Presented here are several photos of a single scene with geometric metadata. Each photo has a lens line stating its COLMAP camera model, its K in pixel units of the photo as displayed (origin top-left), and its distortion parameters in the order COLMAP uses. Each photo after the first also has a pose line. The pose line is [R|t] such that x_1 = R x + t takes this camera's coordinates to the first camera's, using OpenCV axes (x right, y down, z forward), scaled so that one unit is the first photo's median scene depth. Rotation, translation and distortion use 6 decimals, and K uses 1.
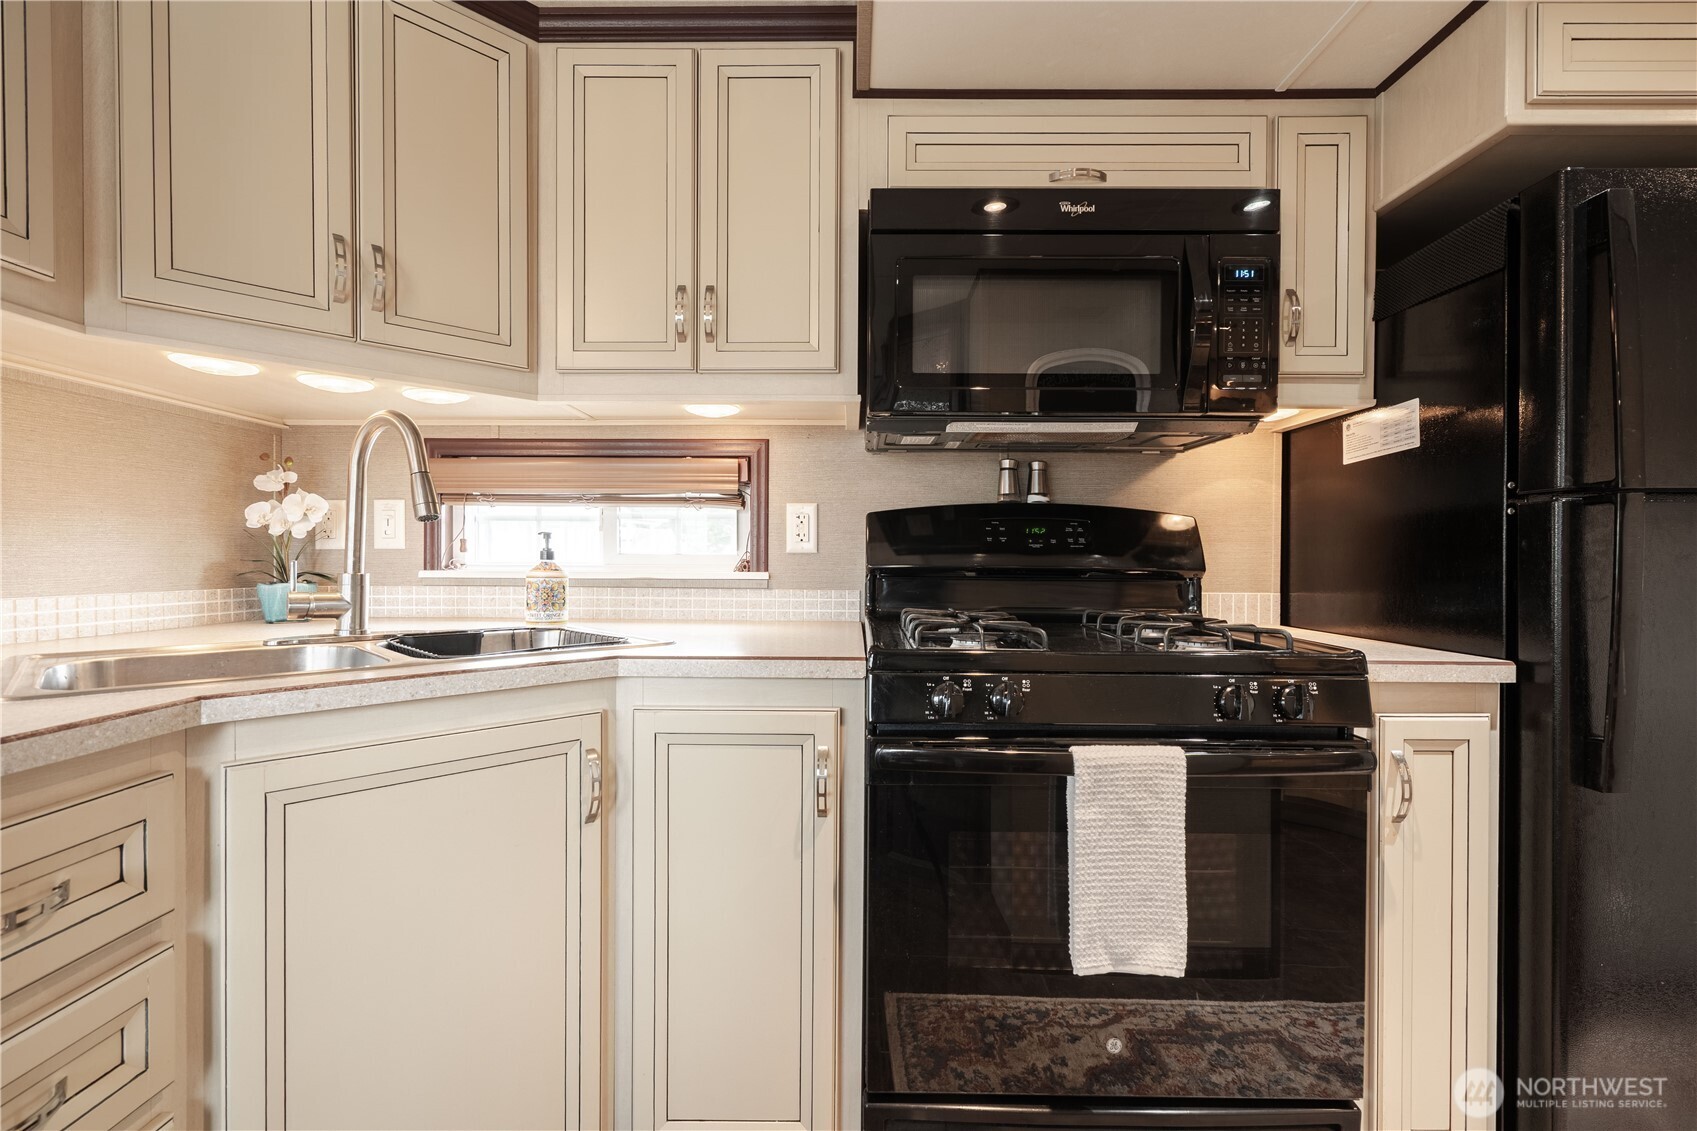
lens RADIAL K [[765.1, 0, 844.4], [0, 765.1, 563.9], [0, 0, 1]] dist [0.000297, 0.000545]
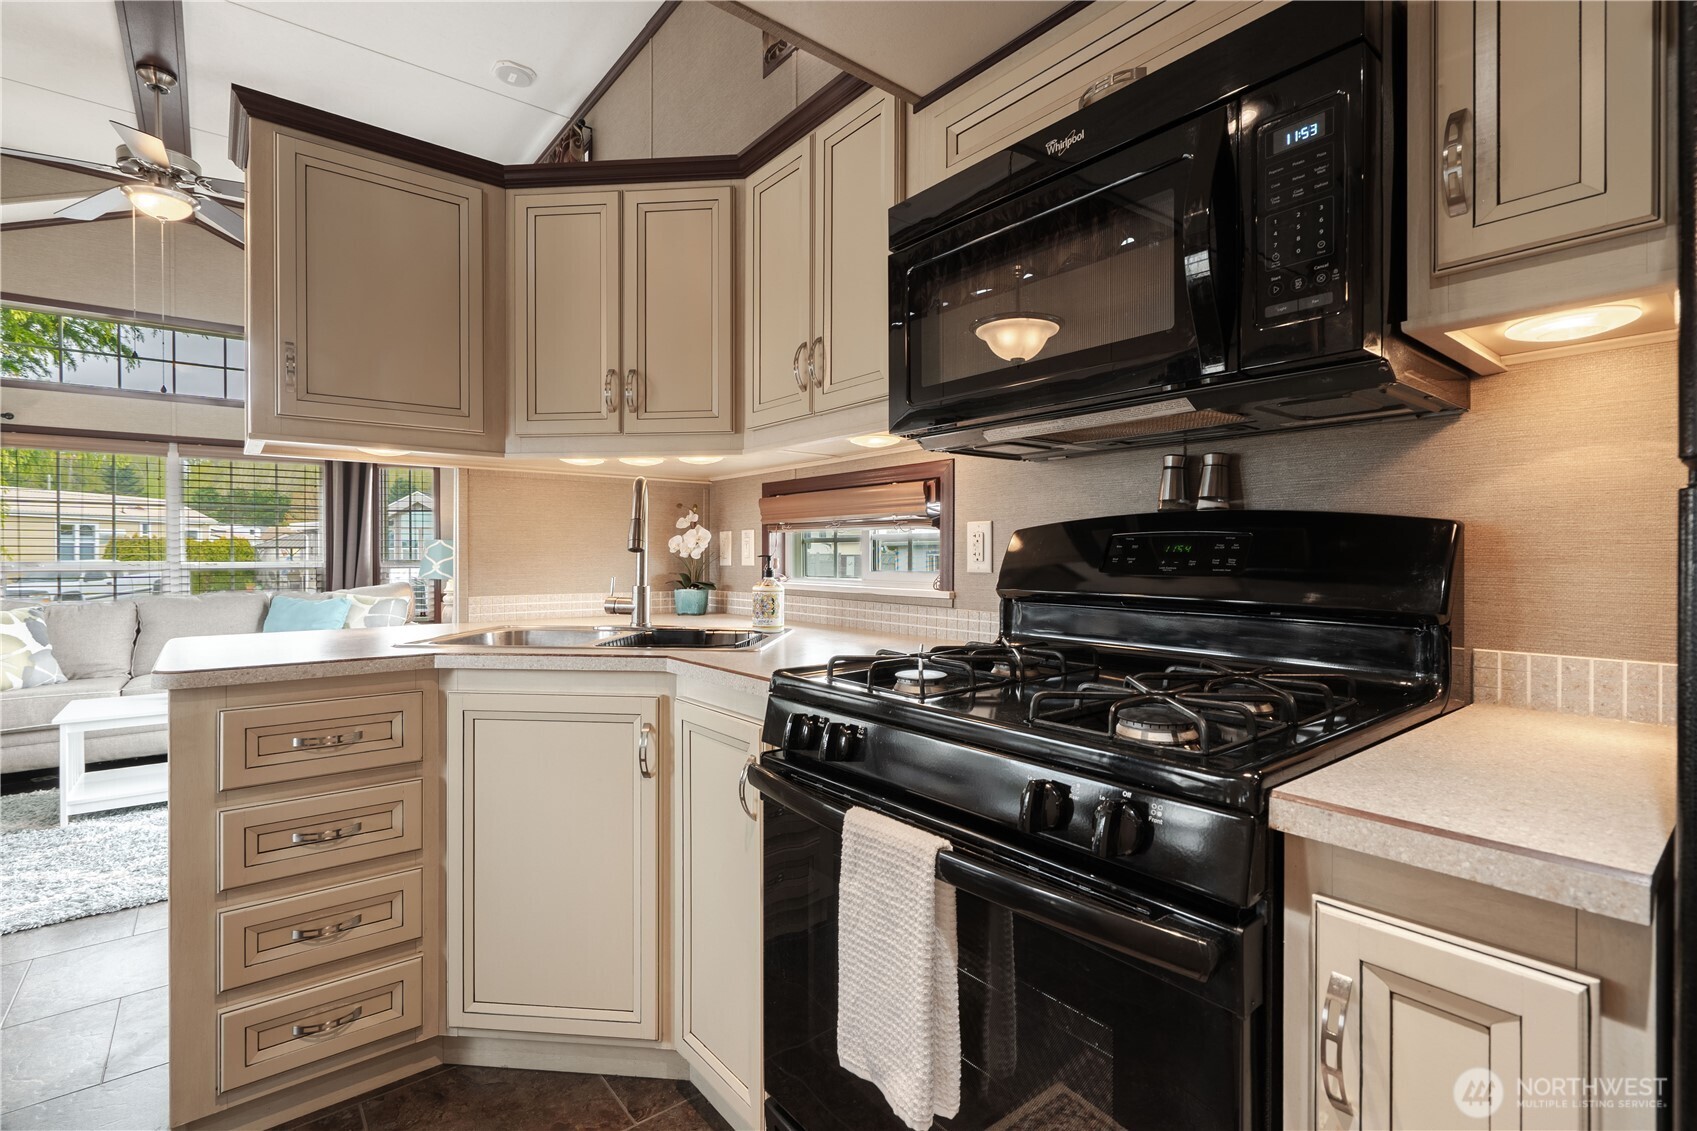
lens RADIAL K [[771.0, 0, 865.7], [0, 771.0, 557.1], [0, 0, 1]] dist [-0.002319, 0.000026]
pose [[0.645591, -0.001843, -0.763681, 0.727706], [-0.006227, 0.999951, -0.007678, -0.031217], [0.763658, 0.009712, 0.645548, 0.318939]]
